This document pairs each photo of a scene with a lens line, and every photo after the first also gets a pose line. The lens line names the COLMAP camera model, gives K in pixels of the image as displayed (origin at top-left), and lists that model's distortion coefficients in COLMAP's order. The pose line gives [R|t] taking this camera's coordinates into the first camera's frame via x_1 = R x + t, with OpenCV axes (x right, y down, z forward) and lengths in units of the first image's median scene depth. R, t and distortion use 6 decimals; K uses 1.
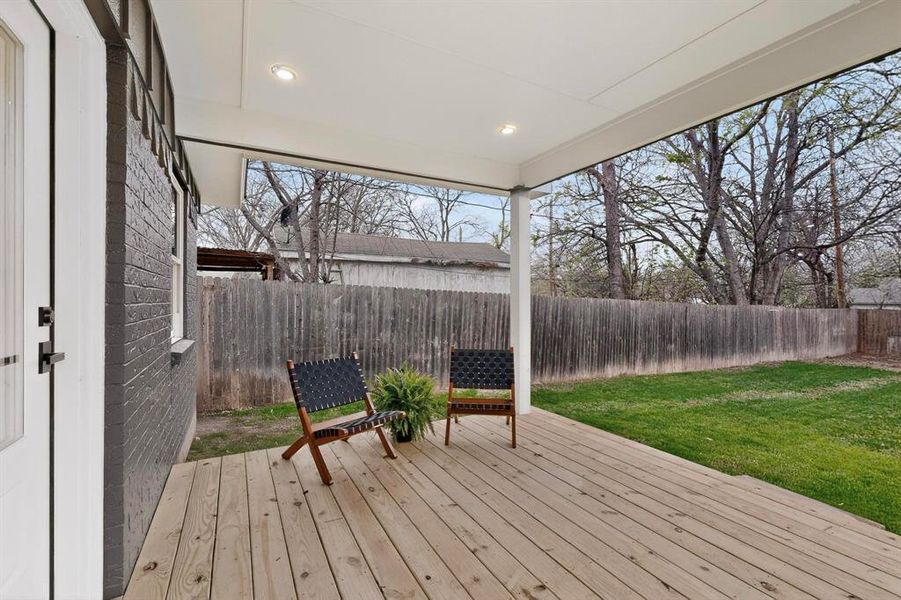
lens RADIAL K [[388.0, 0, 451.8], [0, 388.0, 301.7], [0, 0, 1]] dist [-0.000654, -0.000409]
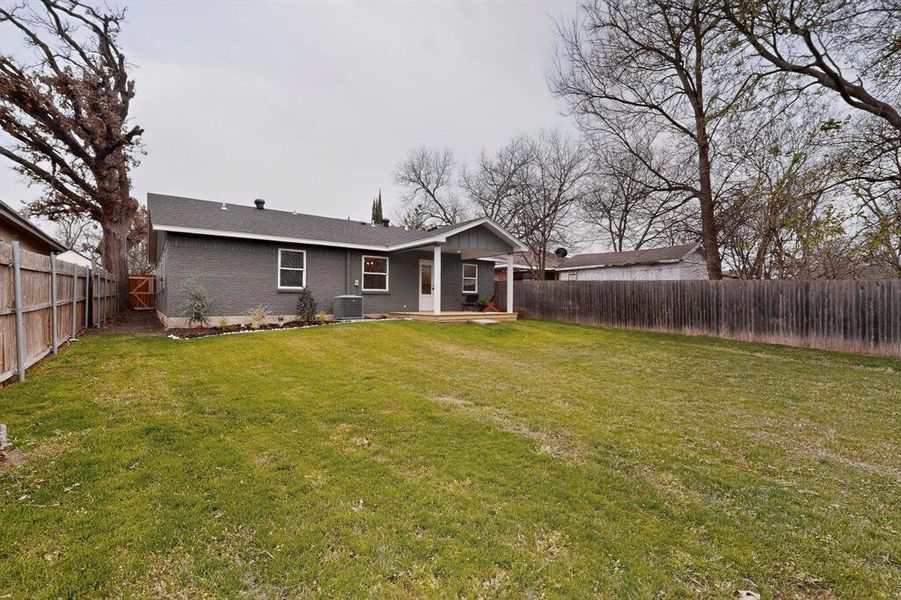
lens RADIAL K [[388.0, 0, 451.8], [0, 388.0, 301.7], [0, 0, 1]] dist [-0.000654, -0.000409]
pose [[0.149729, 0.001194, -0.988726, 2.156278], [-0.007543, 0.999972, 0.000065, 0.101232], [0.988698, 0.007448, 0.149734, -0.072464]]
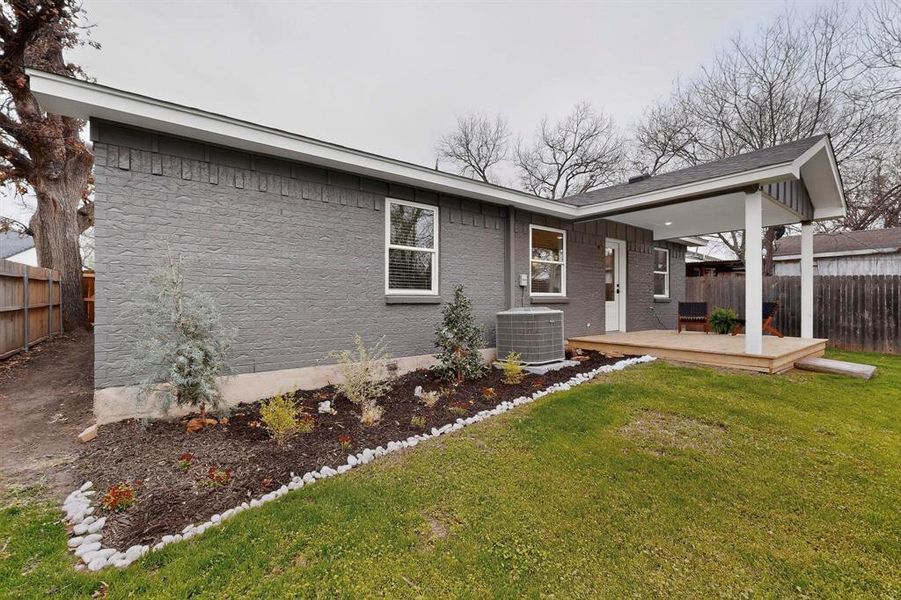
lens RADIAL K [[388.0, 0, 451.8], [0, 388.0, 301.7], [0, 0, 1]] dist [-0.000654, -0.000409]
pose [[0.150212, 0.000824, -0.988653, 1.029008], [-0.001656, 0.999998, 0.000582, 0.059804], [0.988652, 0.001550, 0.150213, -0.580359]]
